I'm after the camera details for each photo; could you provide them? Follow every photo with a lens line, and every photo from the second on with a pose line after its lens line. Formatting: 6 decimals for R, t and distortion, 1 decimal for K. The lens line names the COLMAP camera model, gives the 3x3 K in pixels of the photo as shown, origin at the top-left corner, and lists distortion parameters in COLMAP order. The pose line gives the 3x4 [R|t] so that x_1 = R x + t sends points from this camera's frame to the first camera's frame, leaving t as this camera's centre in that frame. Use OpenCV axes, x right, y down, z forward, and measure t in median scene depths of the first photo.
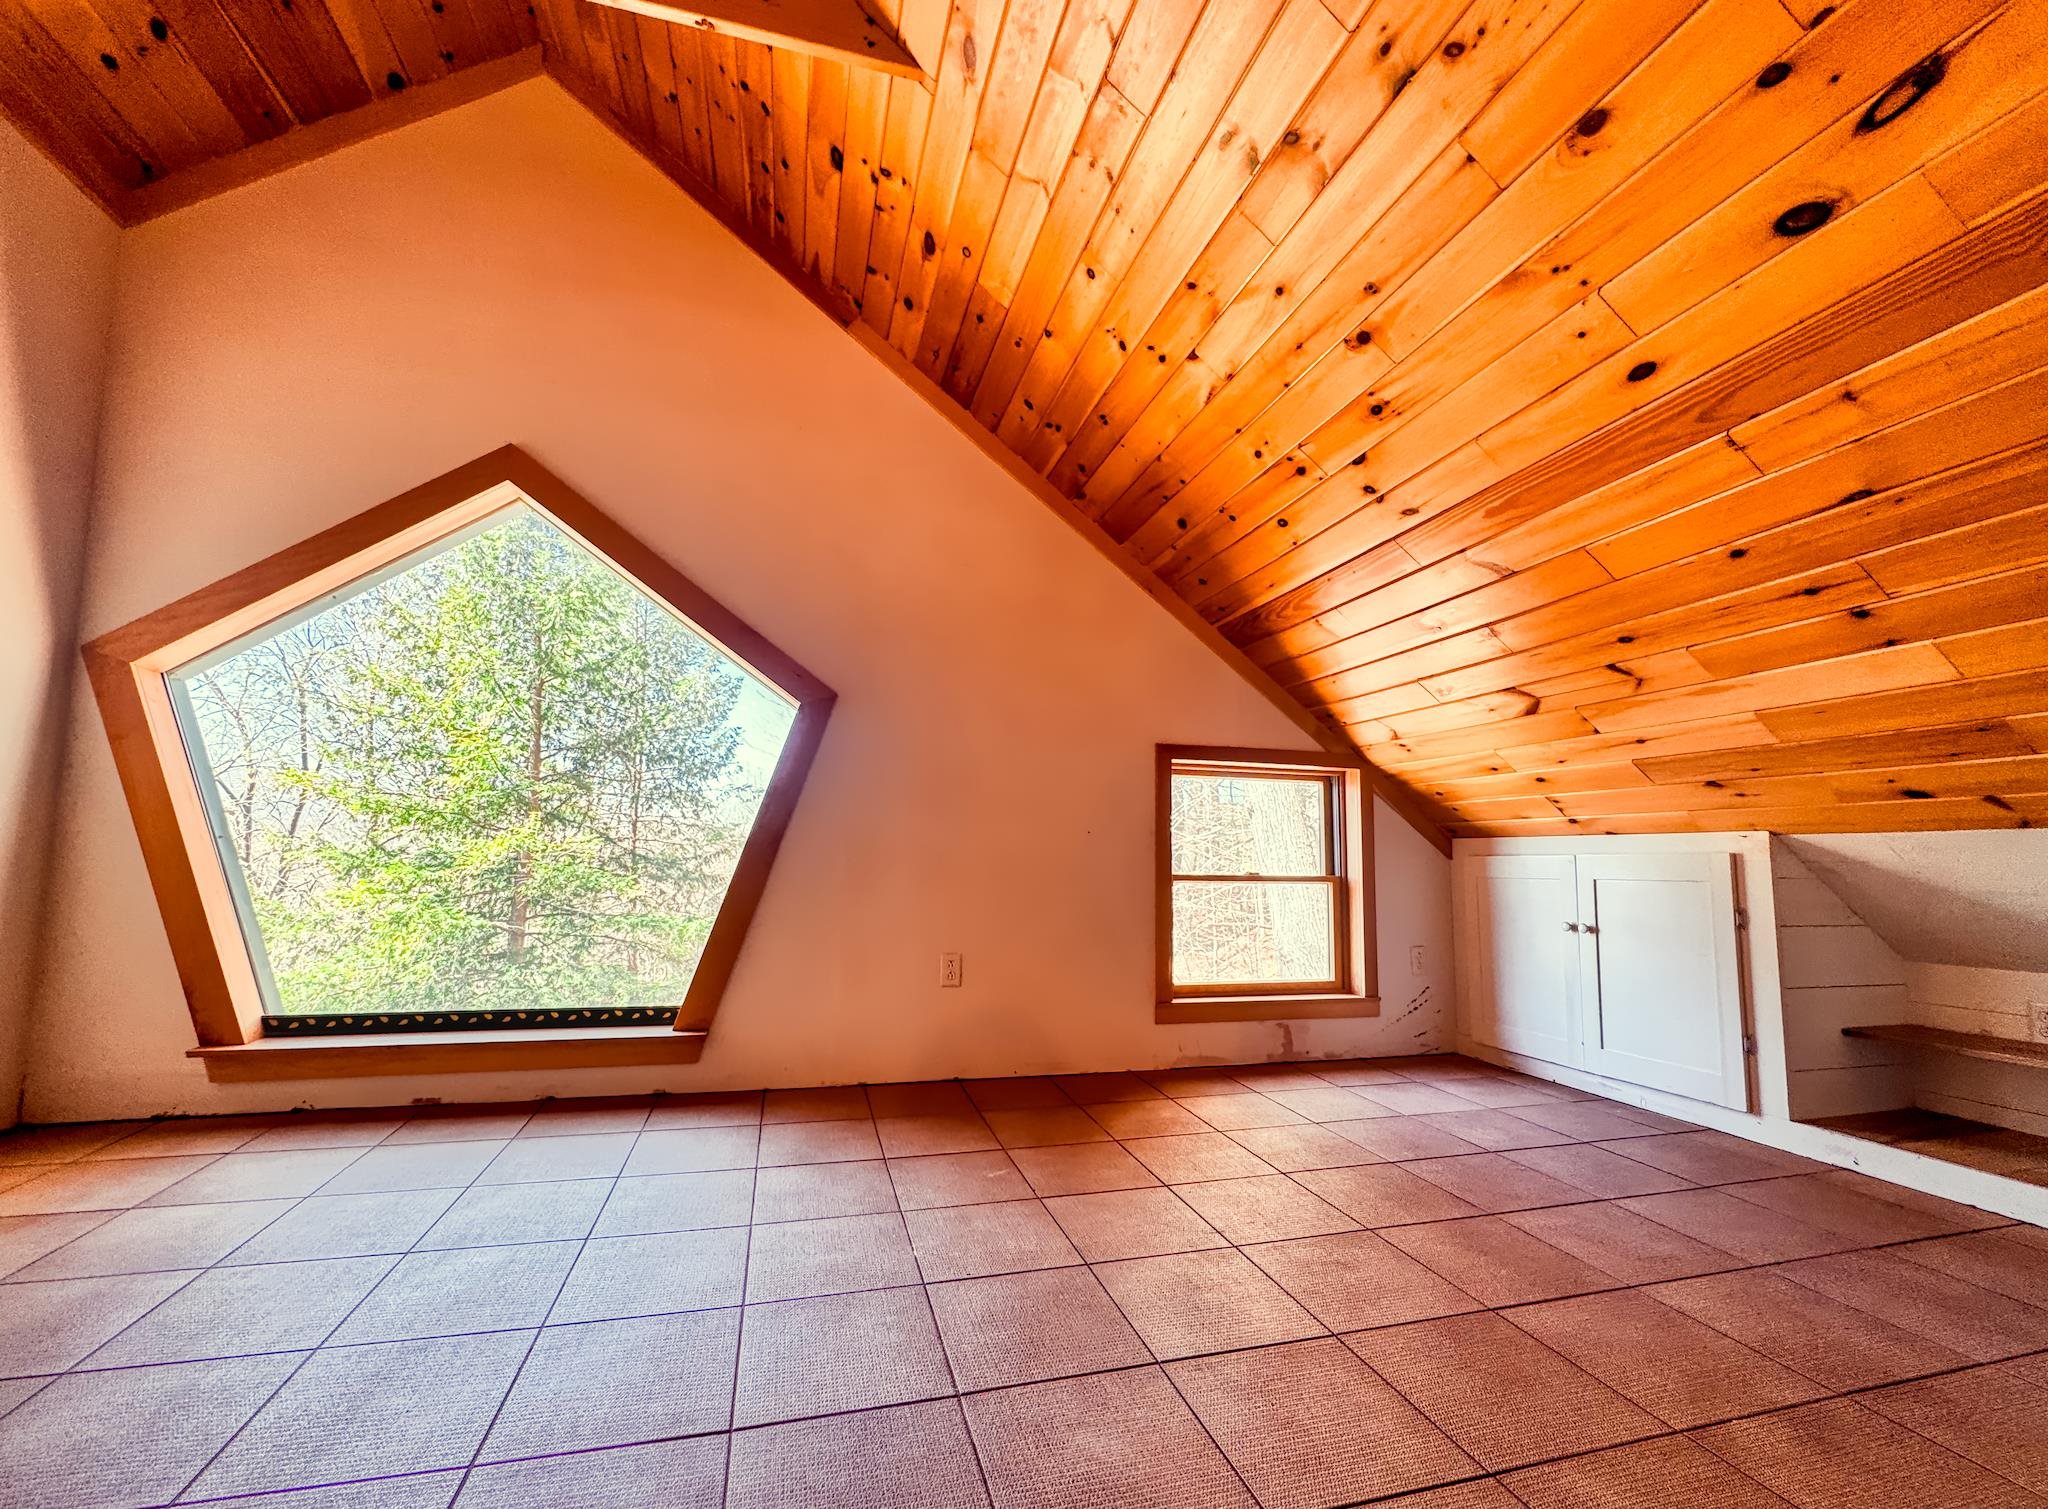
lens RADIAL K [[830.7, 0, 1002.6], [0, 830.7, 784.6], [0, 0, 1]] dist [-0.001564, 0.000546]
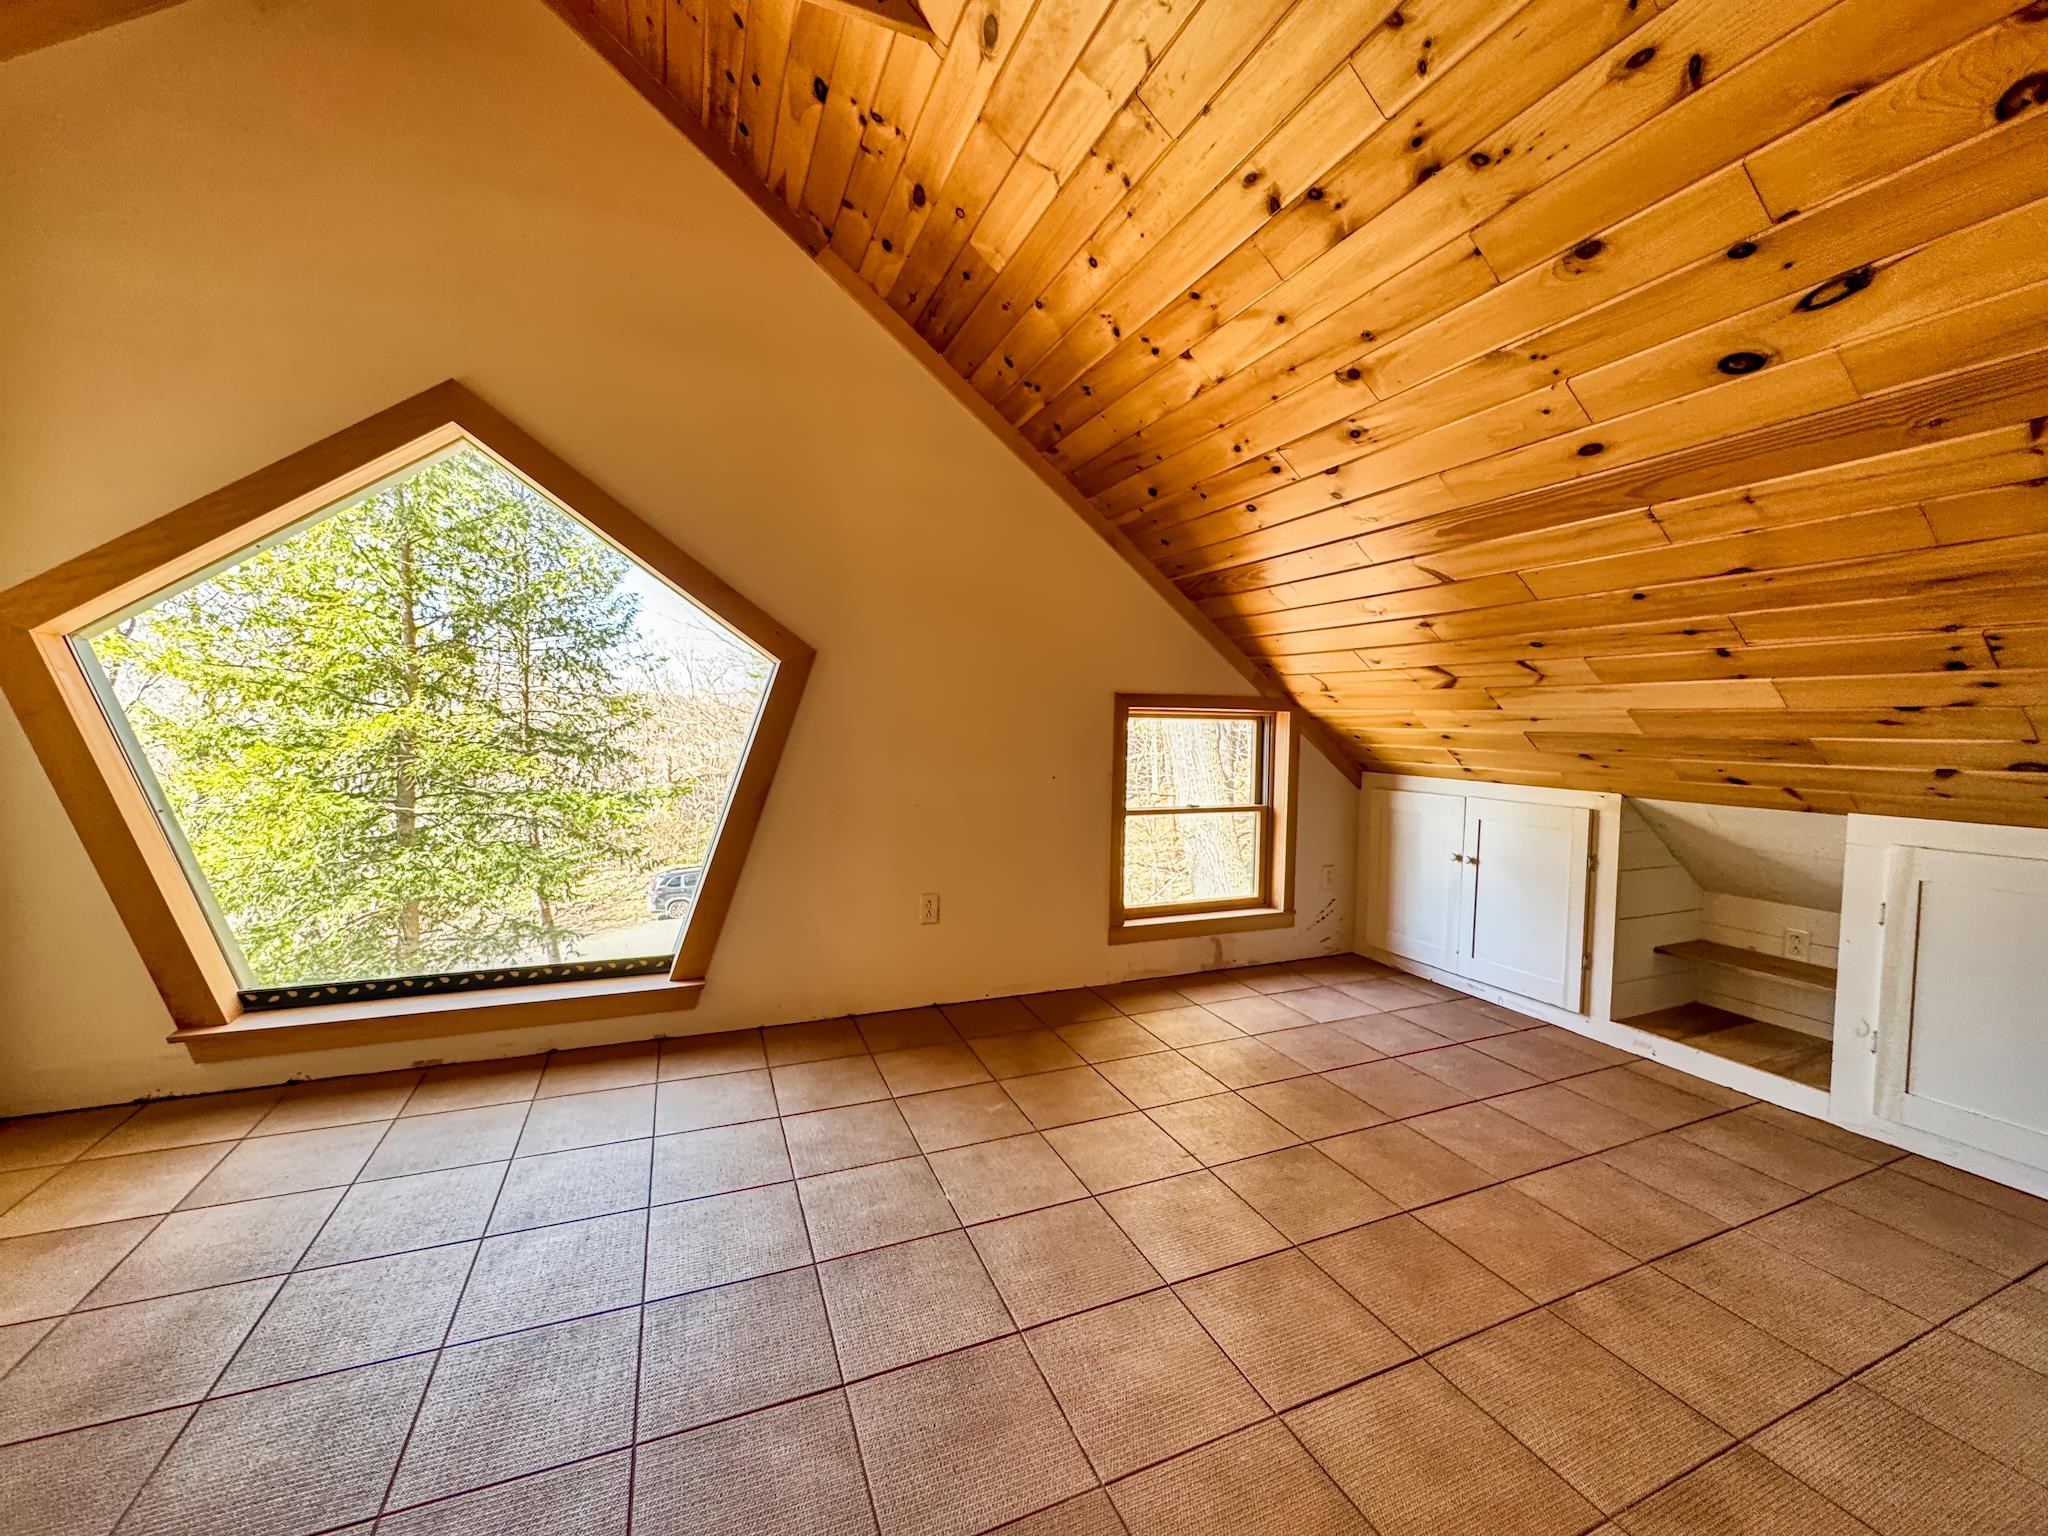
lens RADIAL K [[816.1, 0, 1021.7], [0, 816.1, 763.3], [0, 0, 1]] dist [-0.000309, -0.000019]
pose [[0.989764, -0.006811, 0.142554, -0.115223], [-0.014309, 0.989092, 0.146605, -0.150366], [-0.141997, -0.147144, 0.978869, -0.037483]]
